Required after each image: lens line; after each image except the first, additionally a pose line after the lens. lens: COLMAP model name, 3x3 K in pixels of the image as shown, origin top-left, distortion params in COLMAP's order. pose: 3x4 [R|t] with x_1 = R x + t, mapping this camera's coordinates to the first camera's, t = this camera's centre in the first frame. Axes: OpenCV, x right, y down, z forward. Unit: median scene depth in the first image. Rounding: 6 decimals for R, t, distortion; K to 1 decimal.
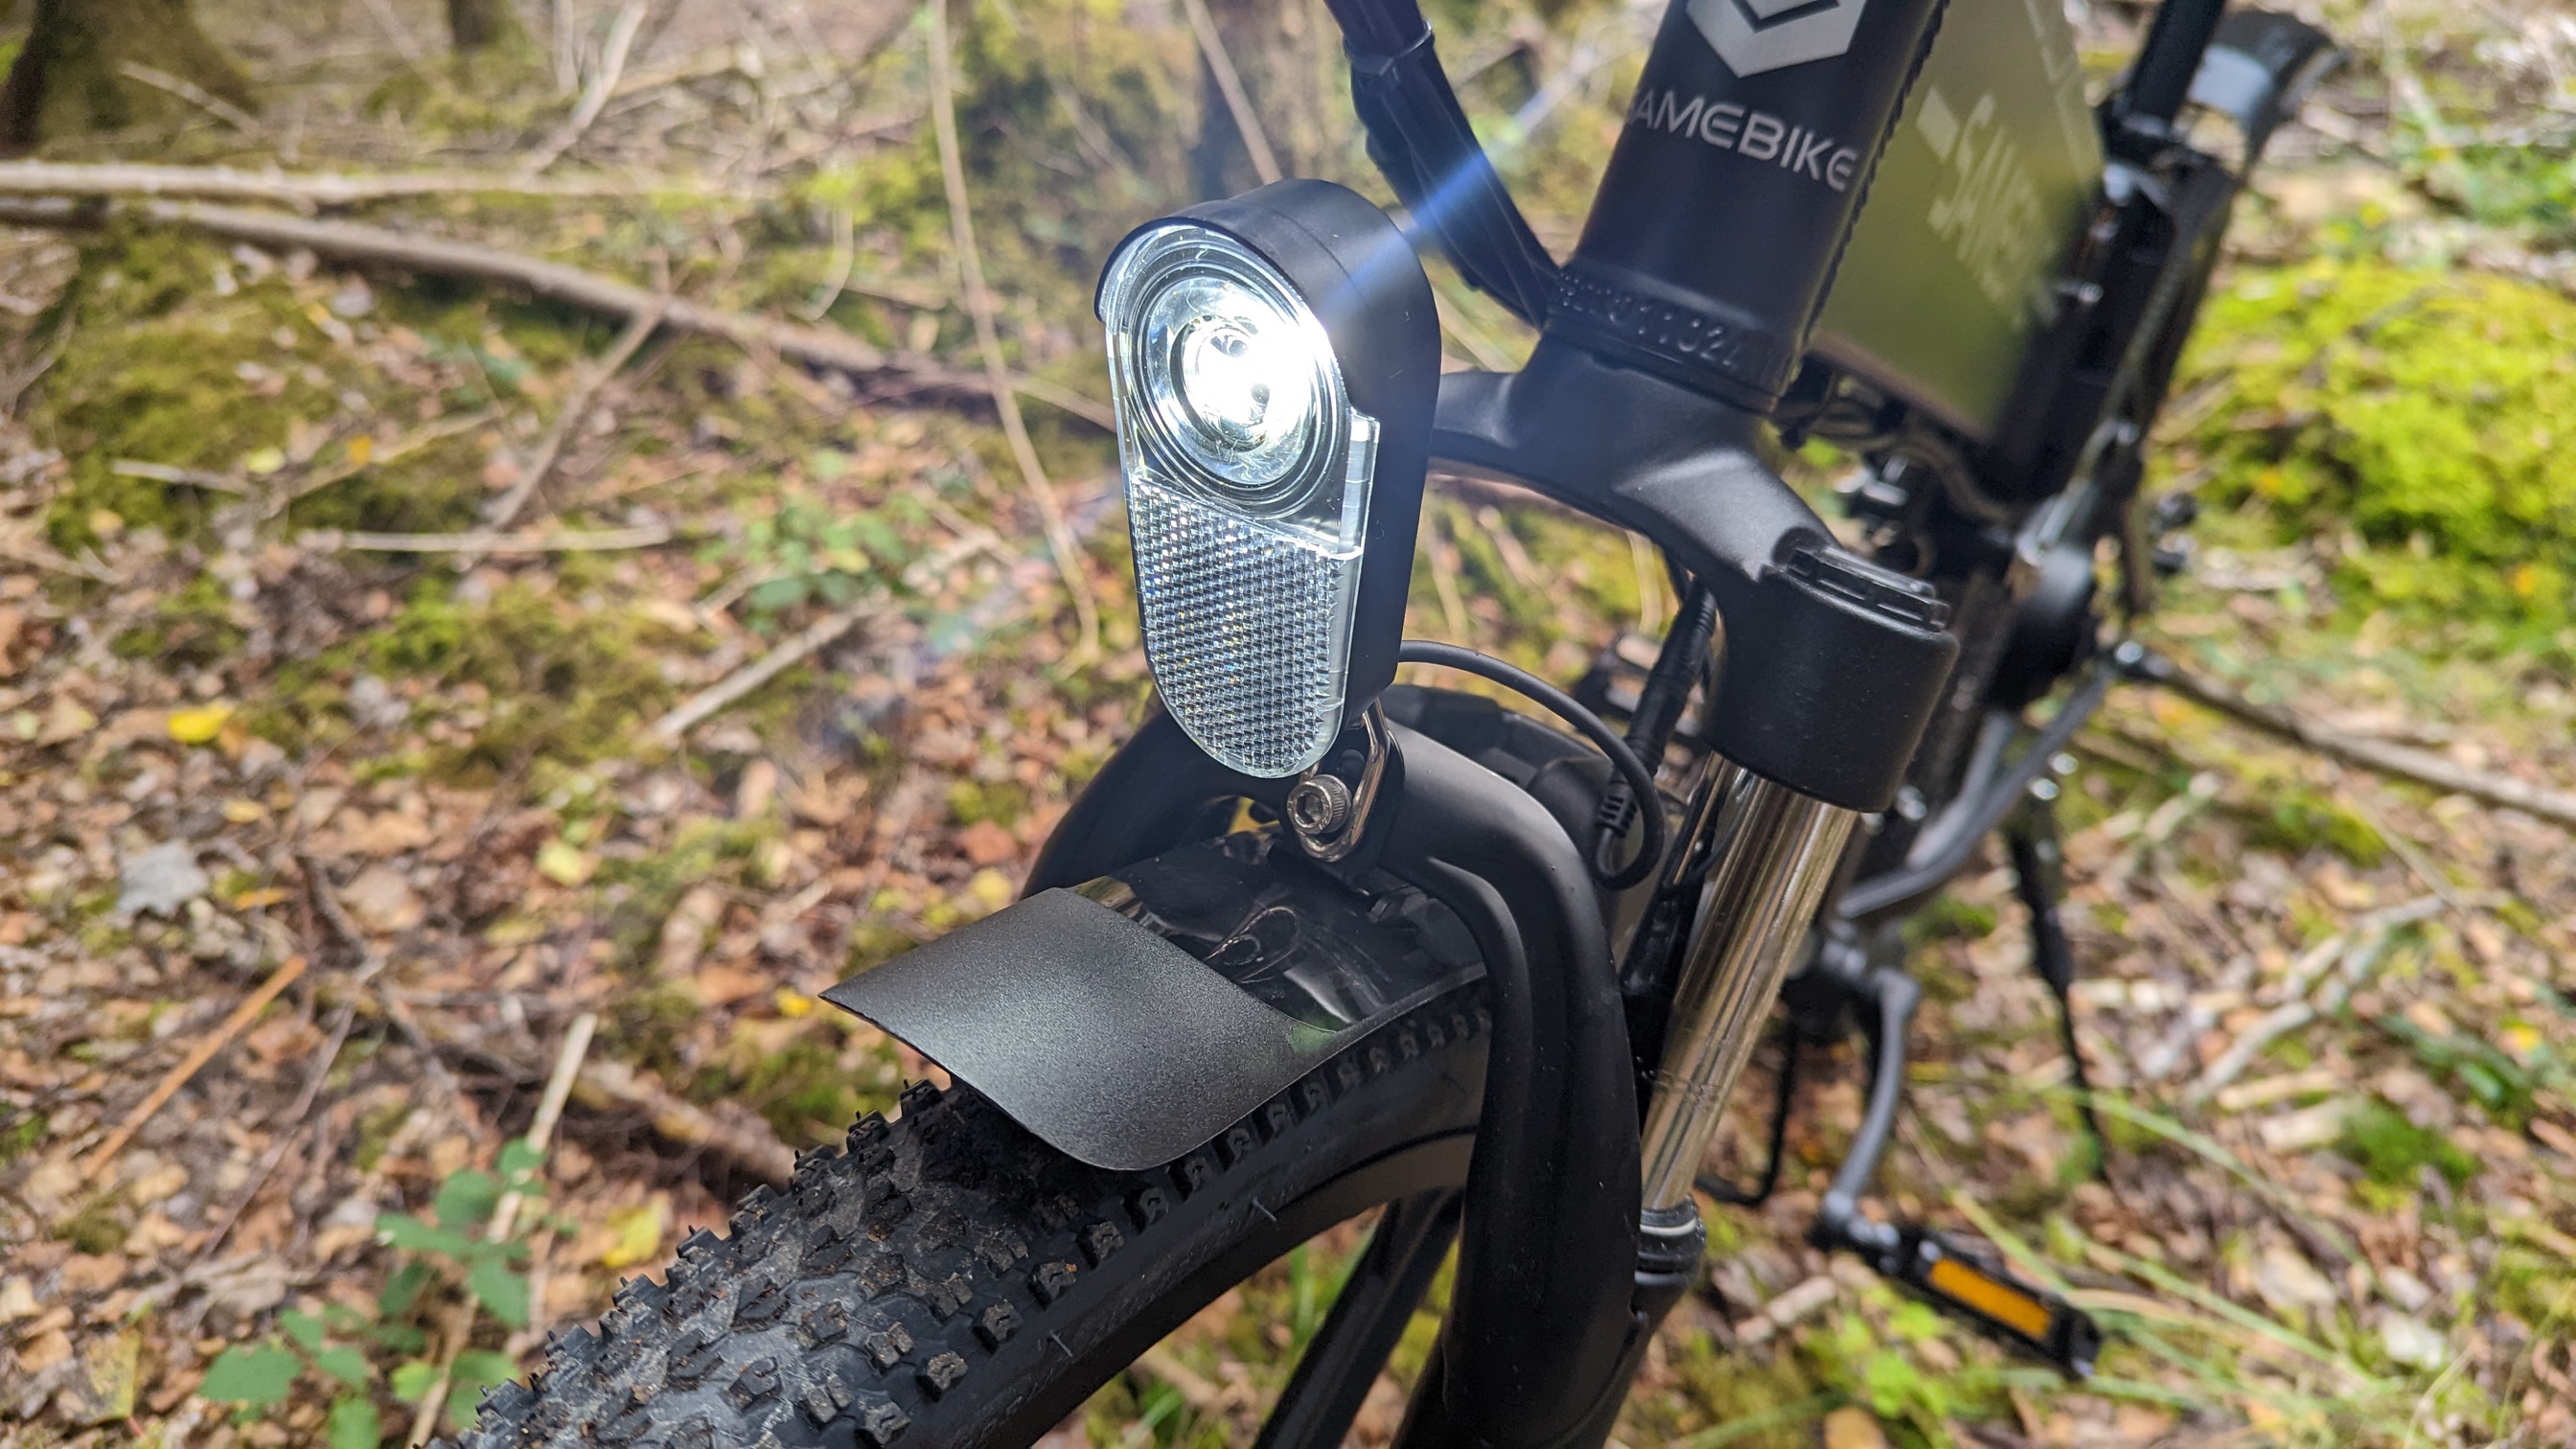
lens RADIAL K [[1884.9, 0, 1290.9], [0, 1884.9, 706.1], [0, 0, 1]] dist [0.022405, -0.020917]
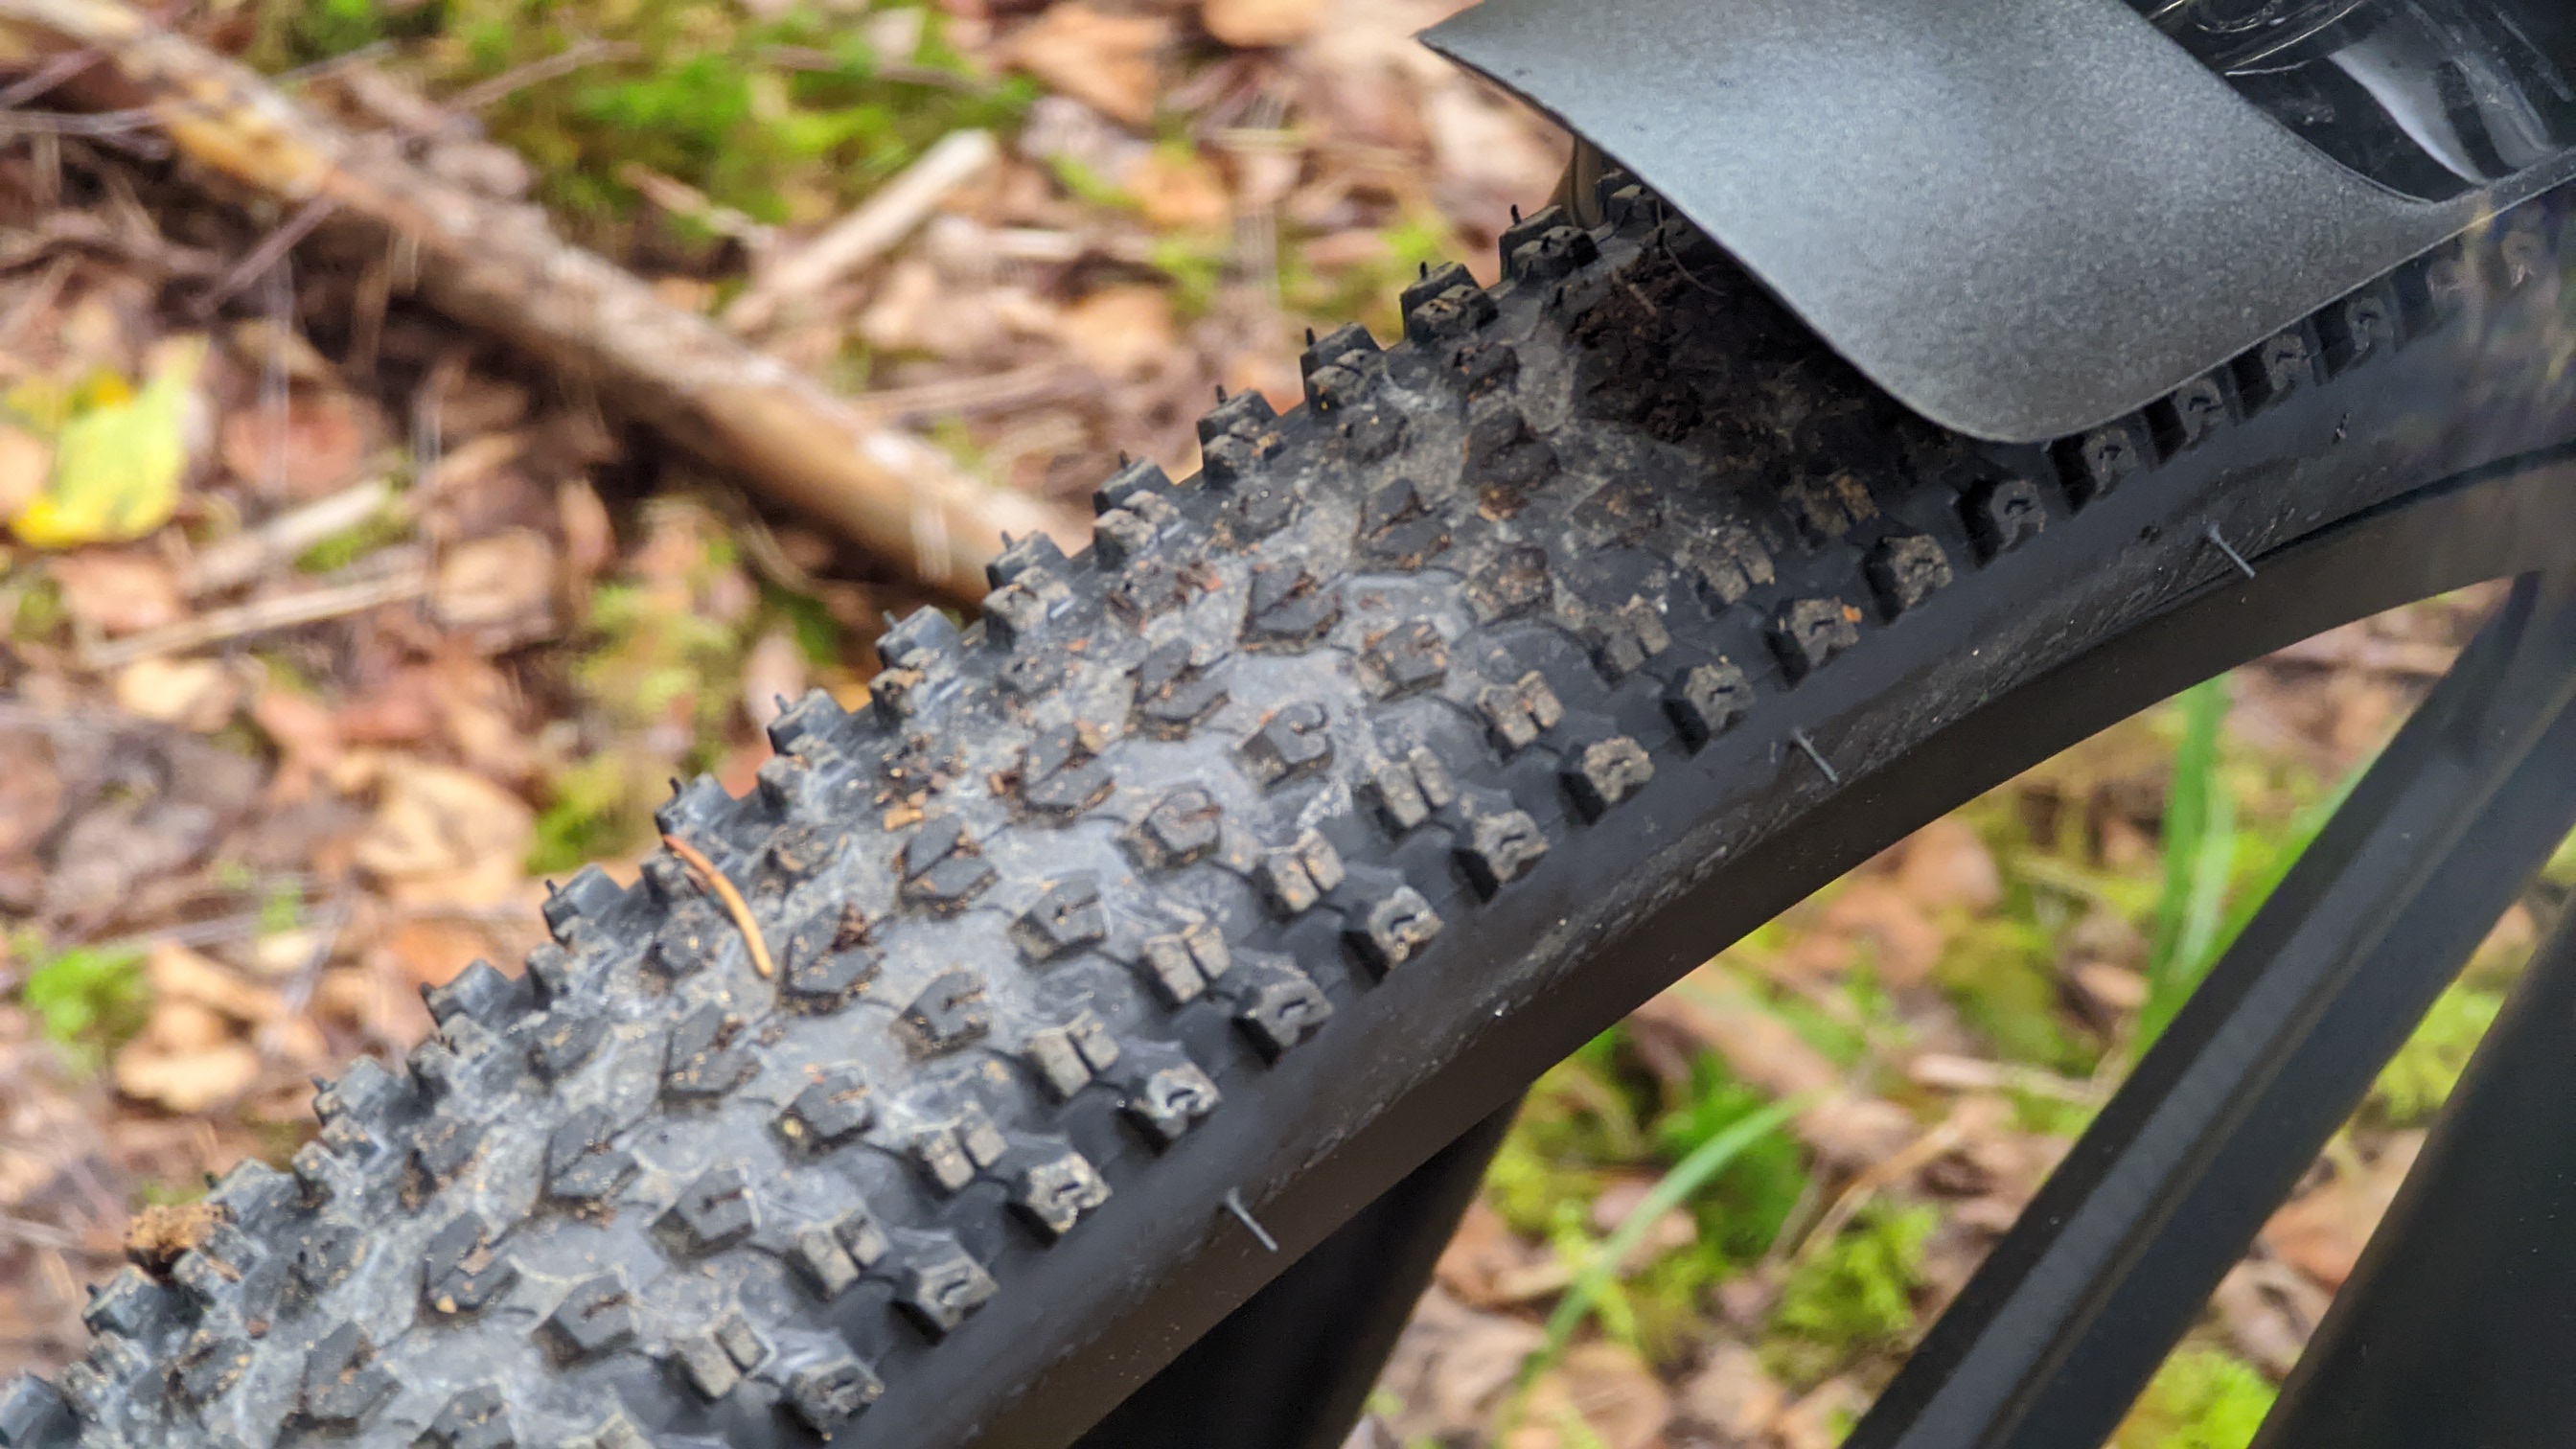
lens RADIAL K [[7492.2, 0, 1283.9], [0, 7492.2, 723.1], [0, 0, 1]] dist [0.170134, 0.000000]
pose [[0.987735, 0.111417, -0.109391, -0.045436], [-0.077253, 0.957546, 0.277737, -0.230075], [0.135691, -0.265880, 0.954409, -0.985555]]
